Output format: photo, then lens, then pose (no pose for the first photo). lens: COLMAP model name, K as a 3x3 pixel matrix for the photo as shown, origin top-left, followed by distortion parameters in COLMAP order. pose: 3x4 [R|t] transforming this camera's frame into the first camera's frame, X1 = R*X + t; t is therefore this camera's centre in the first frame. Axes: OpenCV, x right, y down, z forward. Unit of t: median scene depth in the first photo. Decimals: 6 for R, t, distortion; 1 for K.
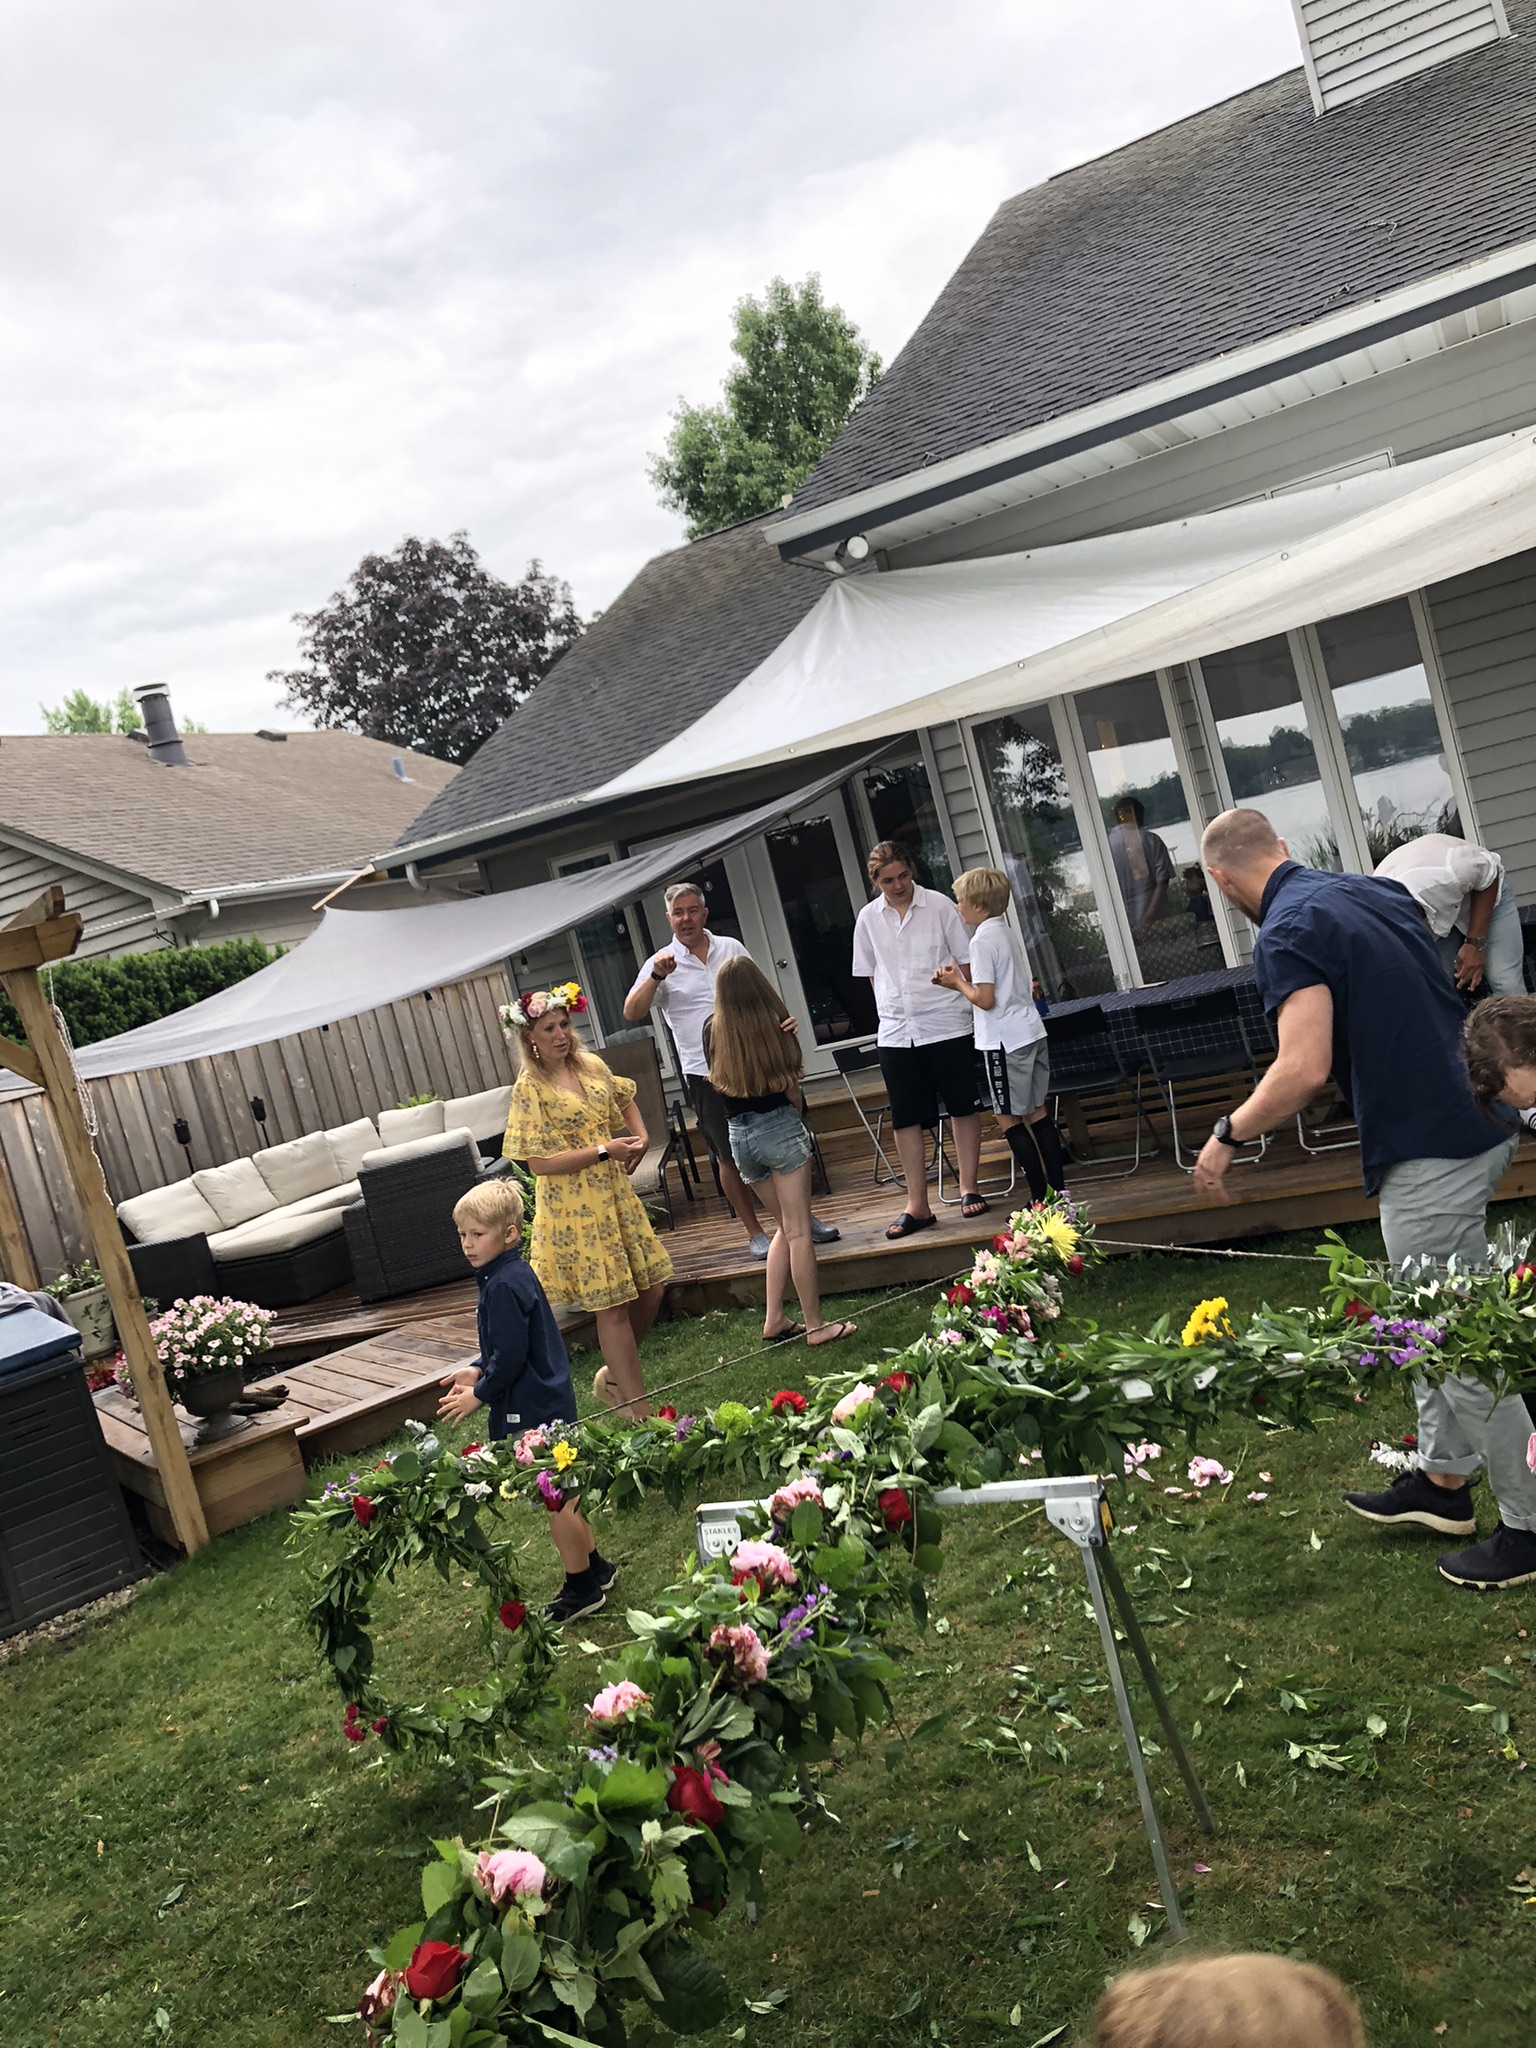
lens RADIAL K [[1632.3, 0, 768.0], [0, 1632.3, 1024.0], [0, 0, 1]] dist [0.003577, 0.002149]
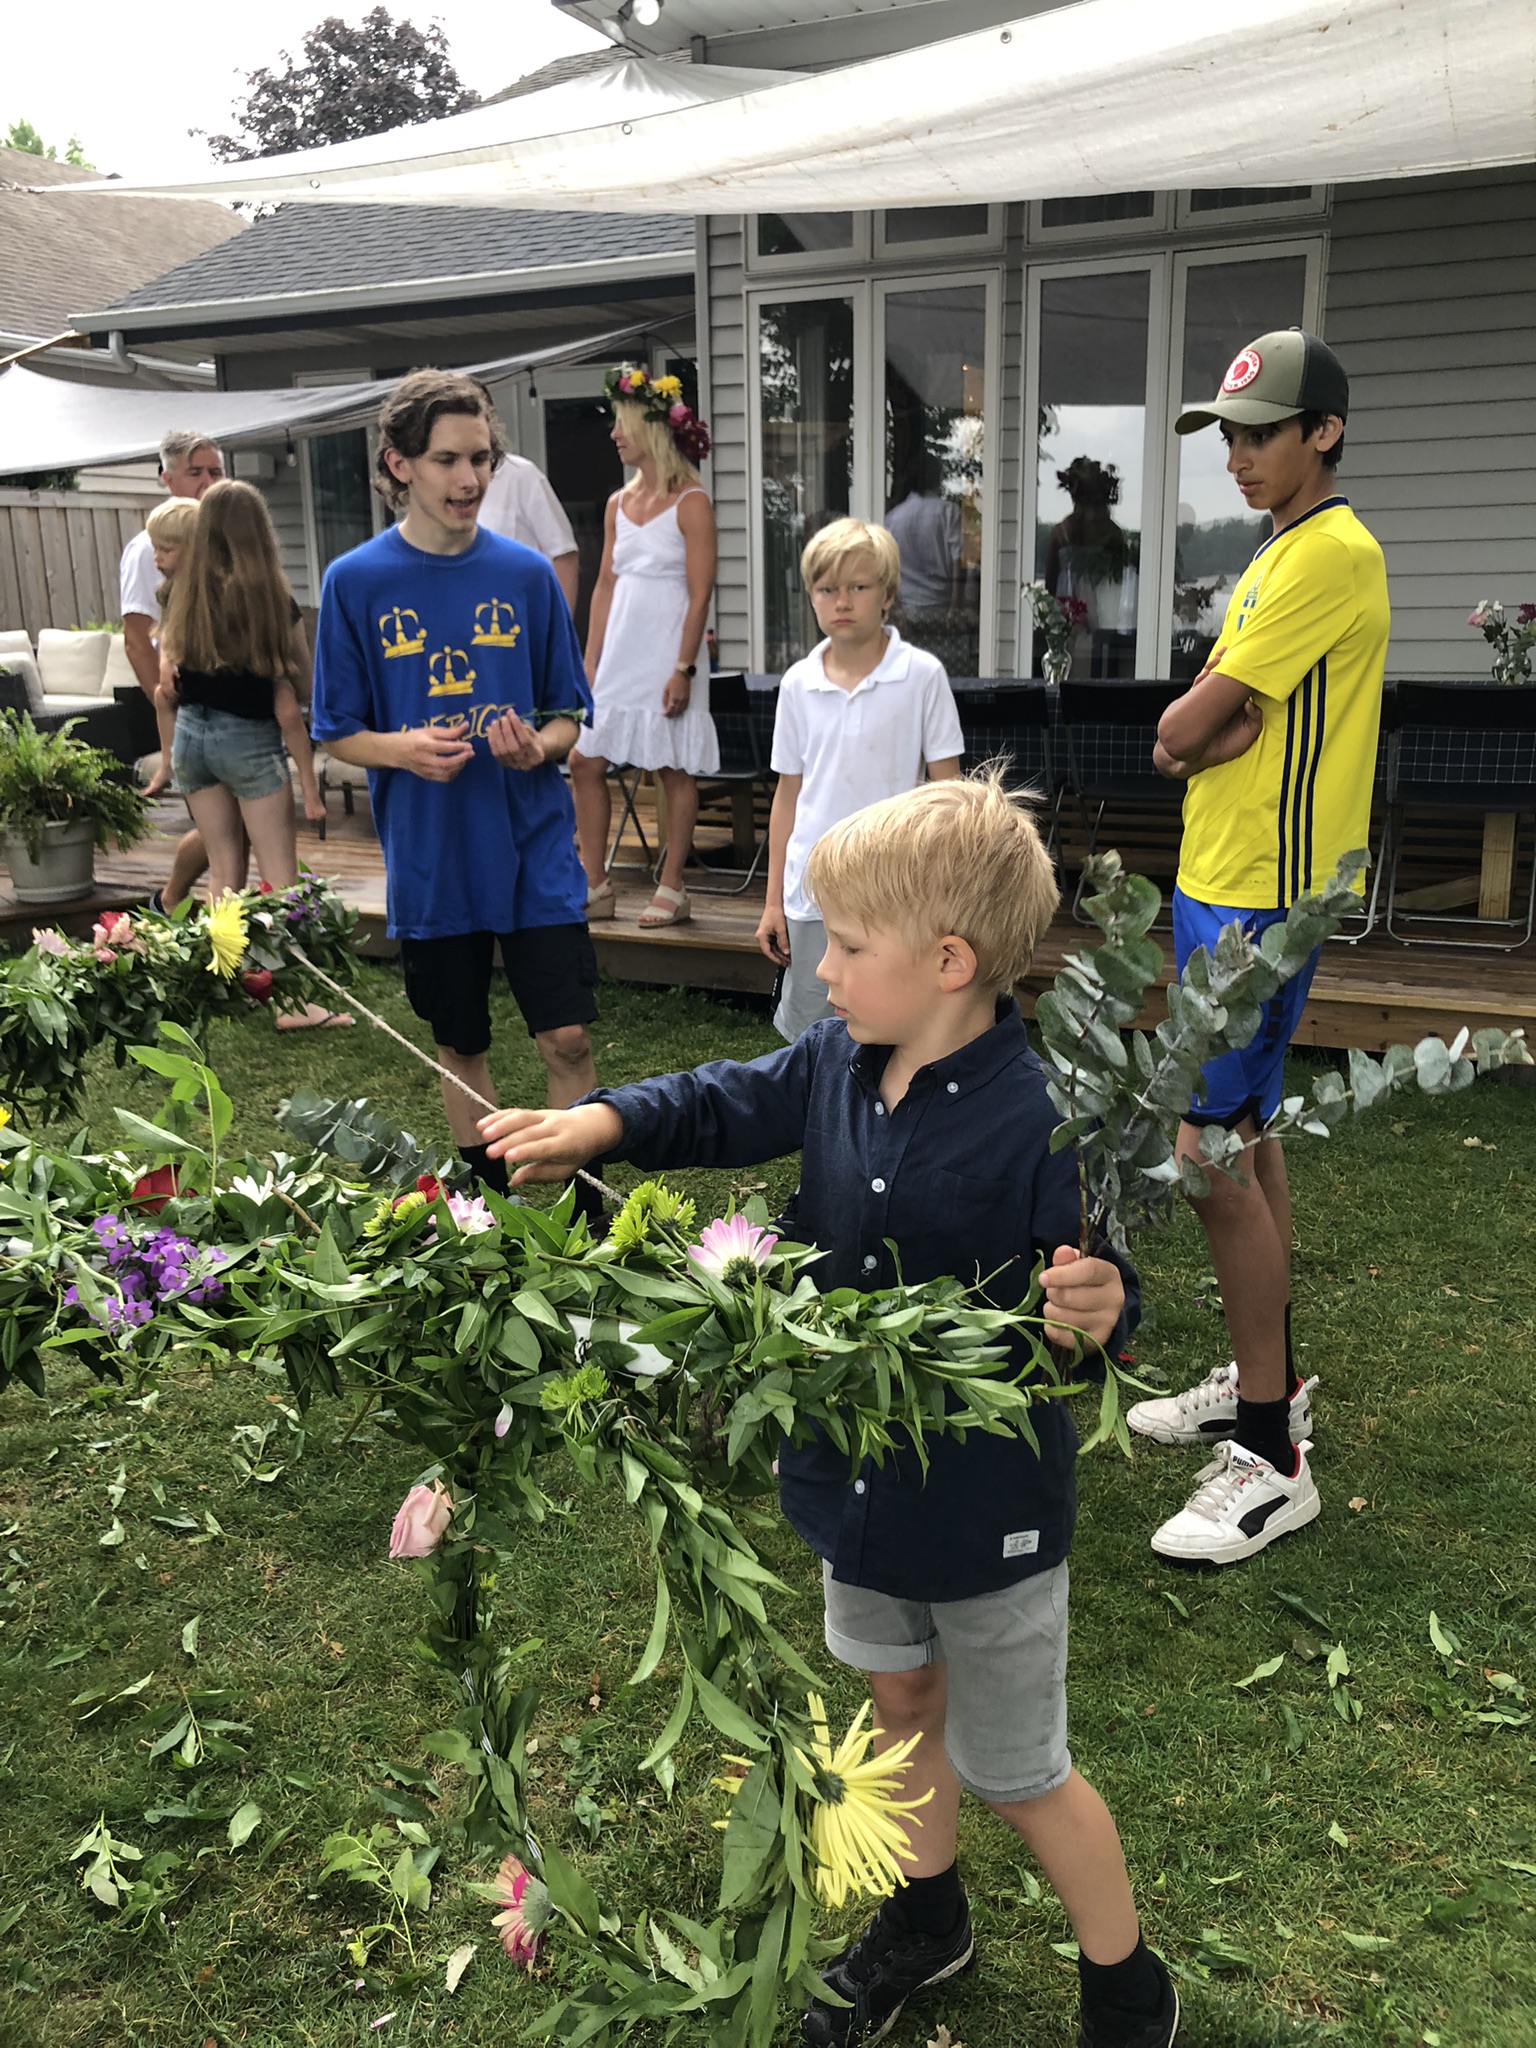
lens RADIAL K [[1663.1, 0, 768.0], [0, 1663.1, 1024.0], [0, 0, 1]] dist [0.008463, 0.006705]
pose [[0.971541, 0.220544, 0.086420, 0.096716], [-0.233347, 0.953814, 0.189176, -0.002478], [-0.040707, -0.203958, 0.978133, 0.099306]]
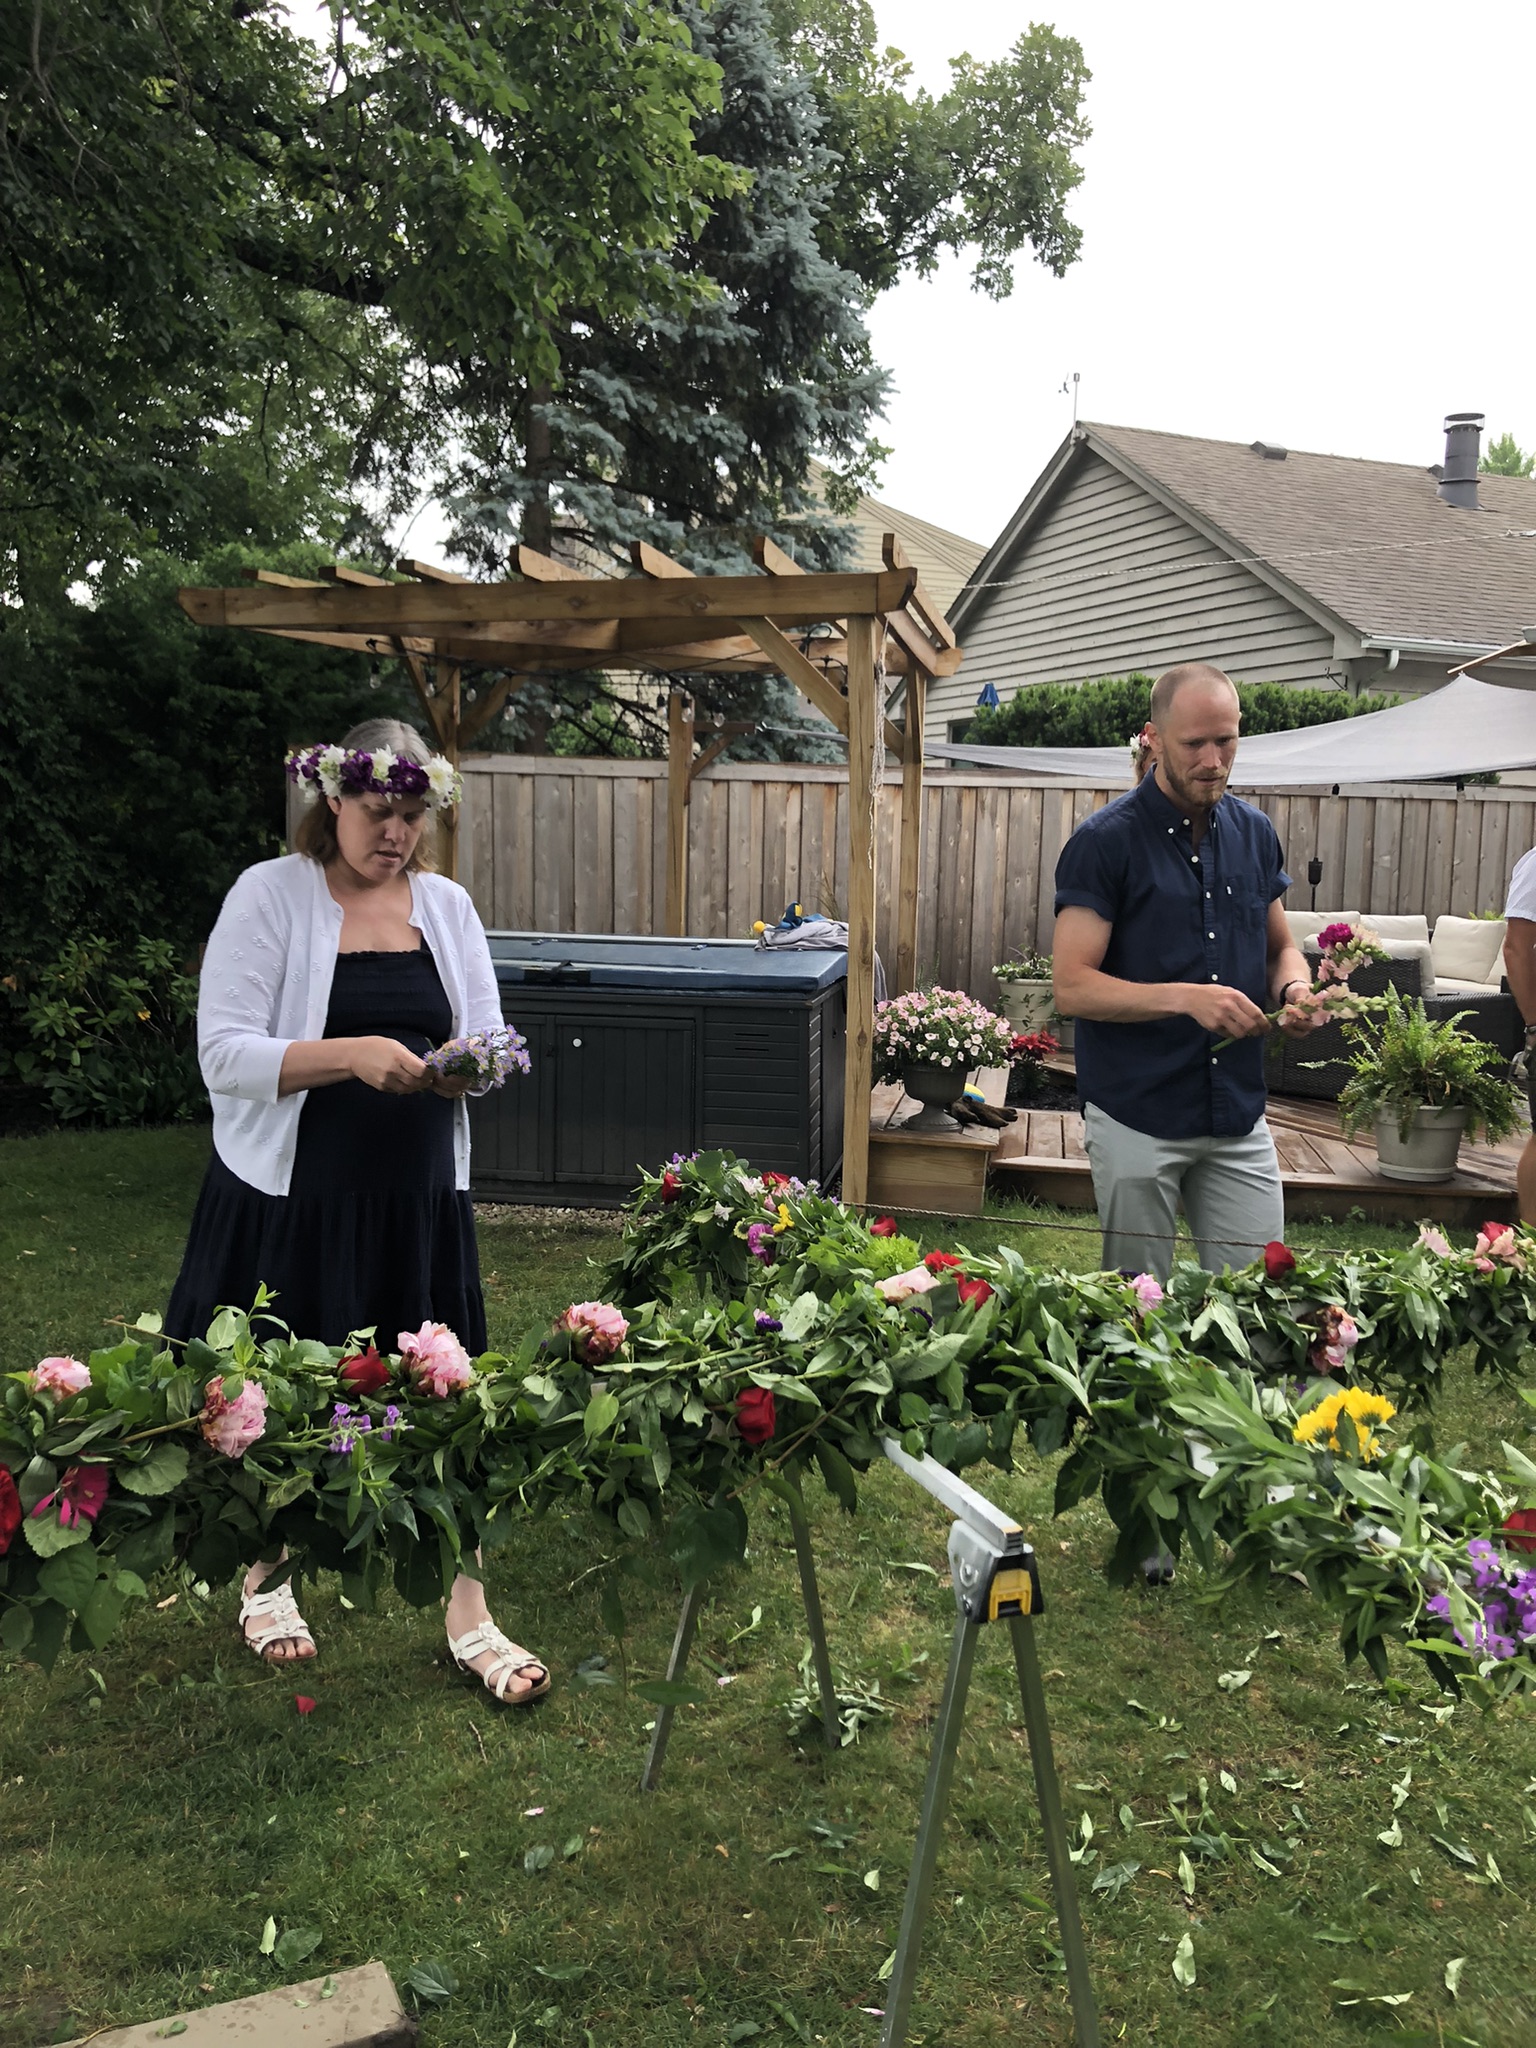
lens RADIAL K [[1643.3, 0, 766.2], [0, 1643.3, 1001.4], [0, 0, 1]] dist [0.081519, -0.127637]
pose [[0.698354, 0.335826, -0.632078, 0.092330], [-0.252889, 0.941908, 0.221035, -0.007980], [0.669589, 0.005485, 0.742712, 0.085824]]
